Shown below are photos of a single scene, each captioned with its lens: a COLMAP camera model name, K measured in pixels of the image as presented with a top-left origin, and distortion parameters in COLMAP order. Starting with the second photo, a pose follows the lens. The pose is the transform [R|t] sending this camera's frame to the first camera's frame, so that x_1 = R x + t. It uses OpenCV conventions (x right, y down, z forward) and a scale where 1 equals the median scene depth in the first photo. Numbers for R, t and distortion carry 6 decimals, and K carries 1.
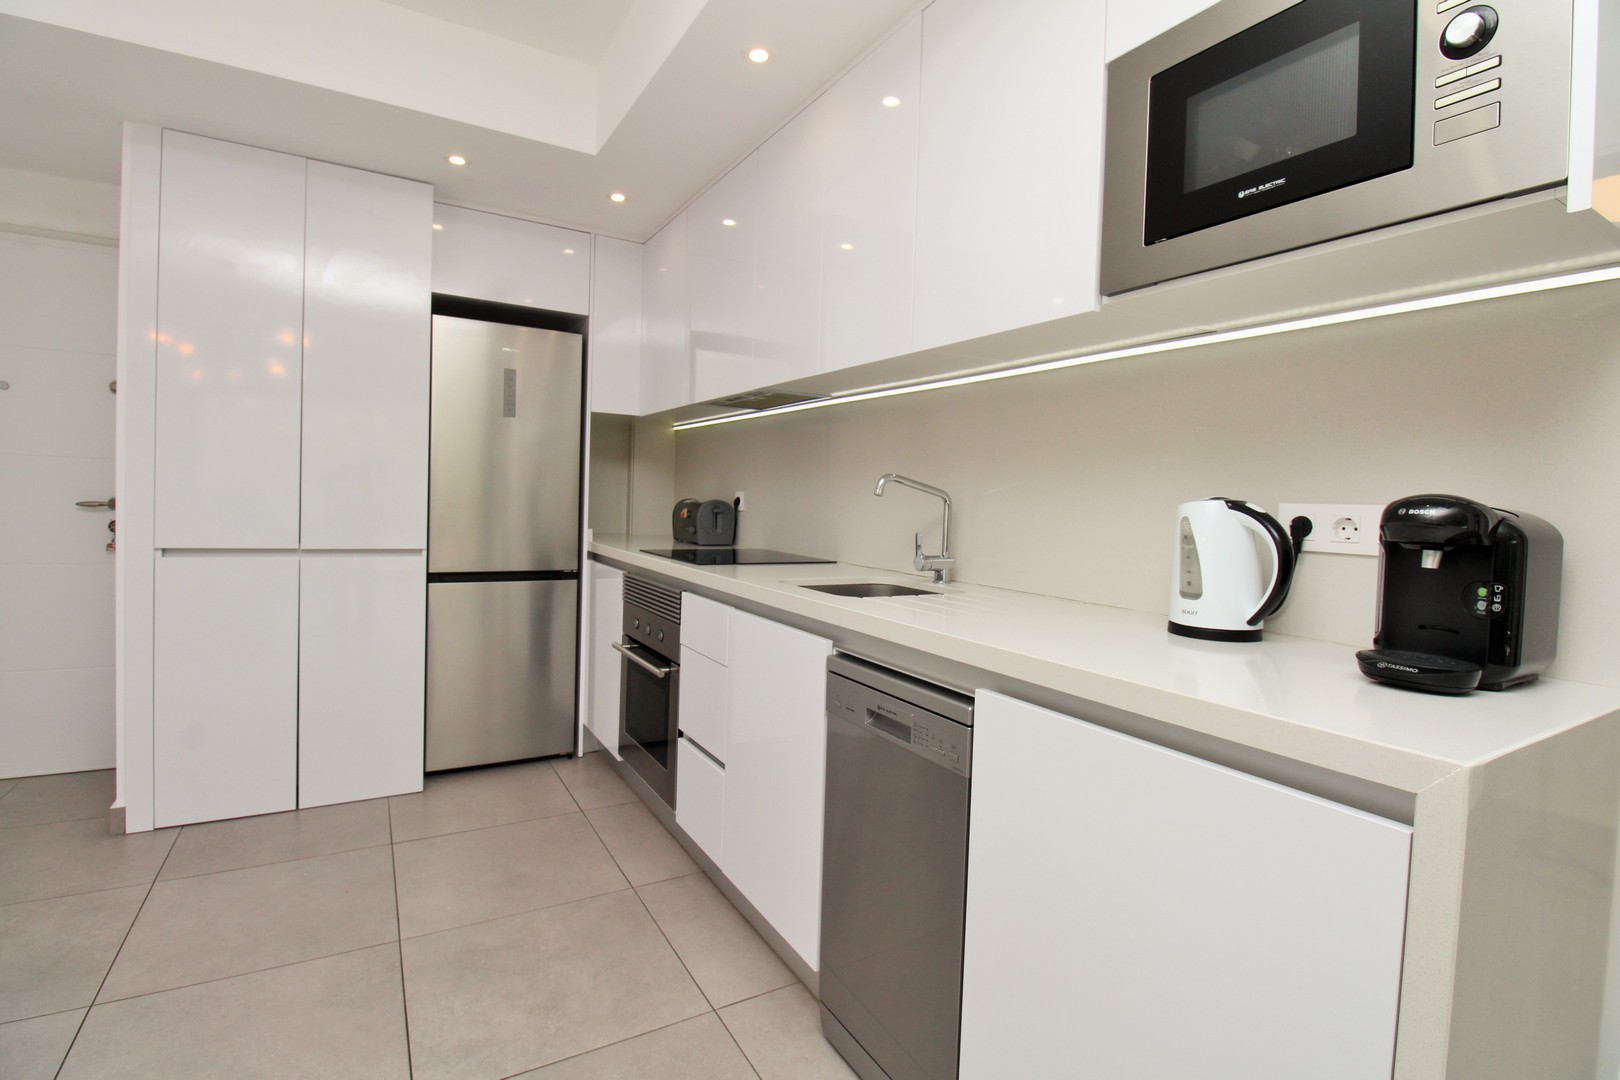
lens RADIAL K [[767.0, 0, 813.3], [0, 767.0, 522.5], [0, 0, 1]] dist [-0.017371, -0.001943]
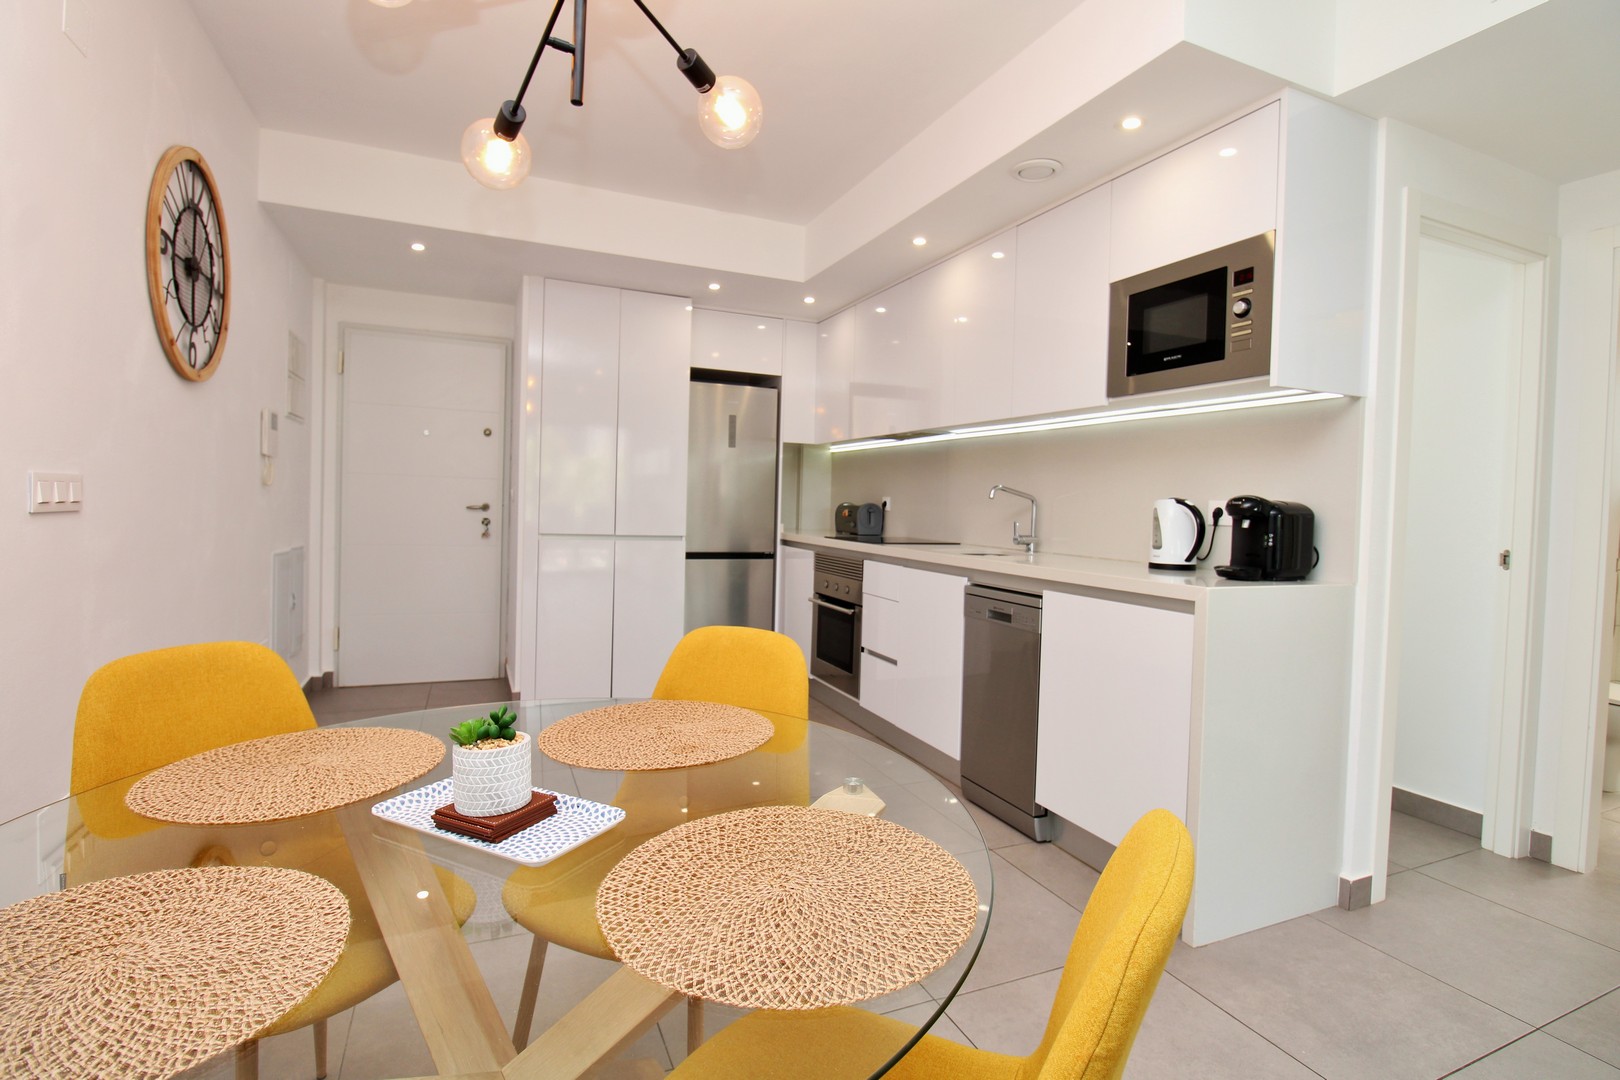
lens RADIAL K [[767.0, 0, 813.3], [0, 767.0, 522.5], [0, 0, 1]] dist [-0.017371, -0.001943]
pose [[0.992591, -0.002644, -0.121478, -0.075908], [0.001629, 0.999963, -0.008457, 0.024018], [0.121496, 0.008196, 0.992558, -0.554202]]
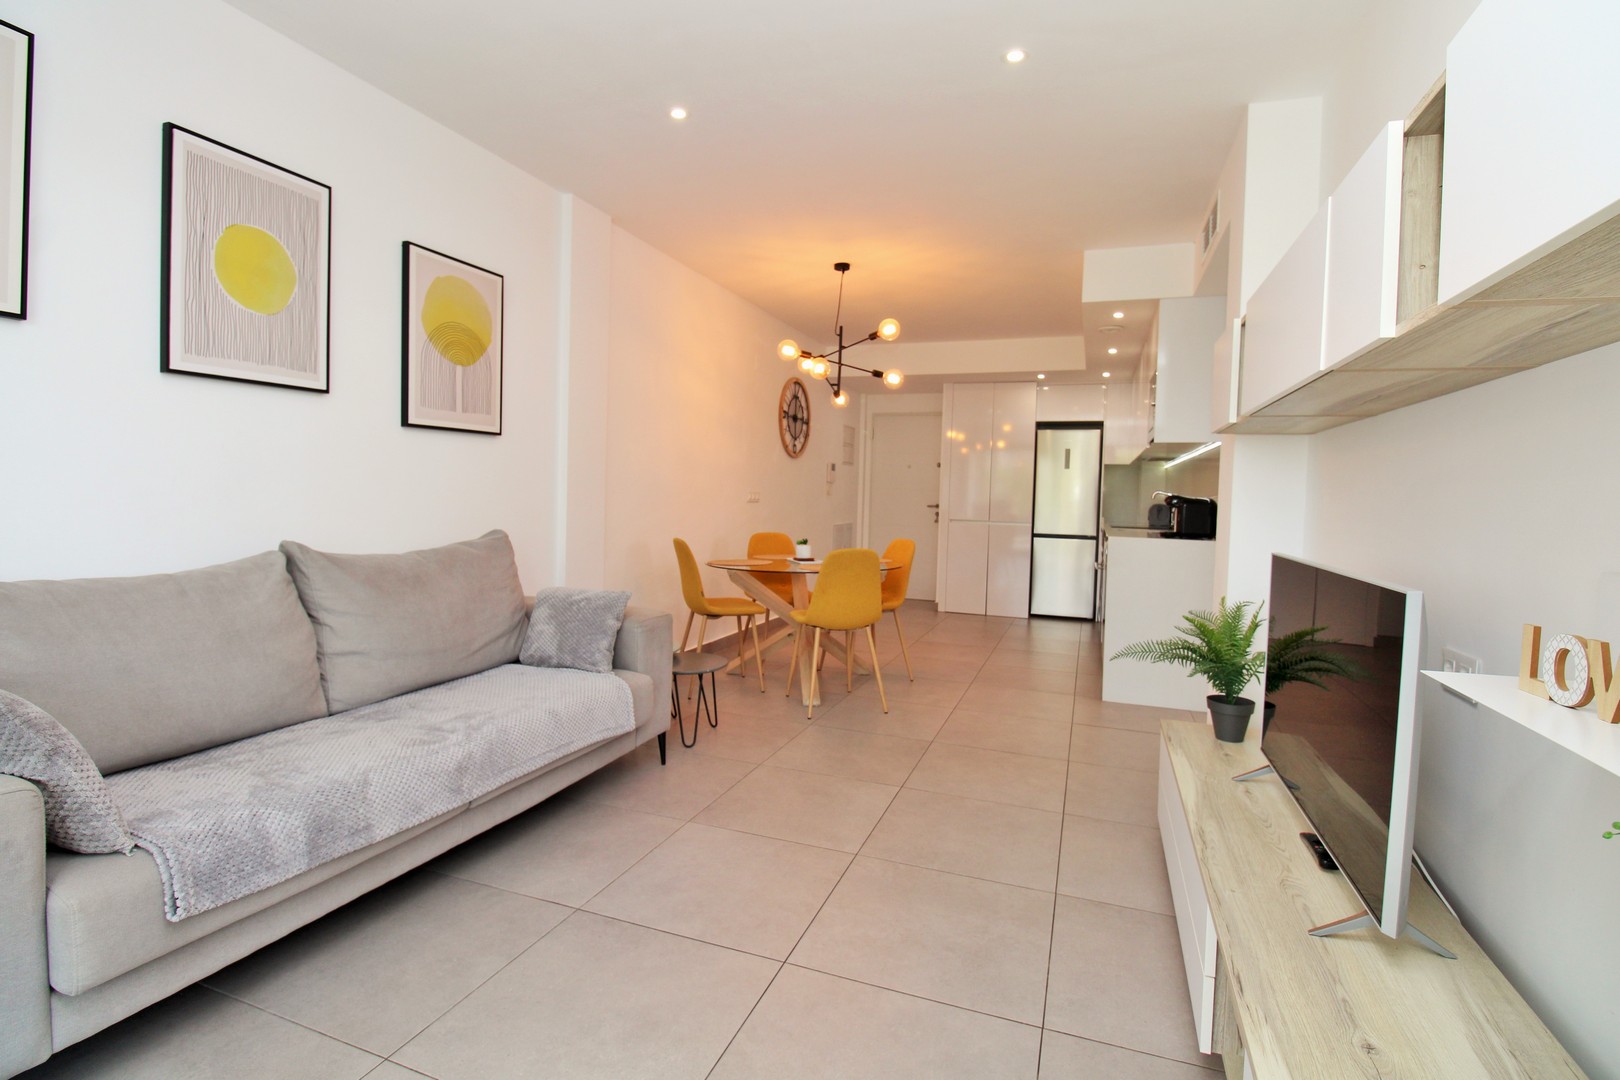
lens RADIAL K [[760.1, 0, 811.7], [0, 760.1, 525.0], [0, 0, 1]] dist [0.000802, -0.022012]
pose [[0.630239, 0.014219, -0.776271, 1.141399], [-0.029646, 0.999544, -0.005761, 0.088131], [0.775835, 0.026644, 0.630373, -1.336323]]
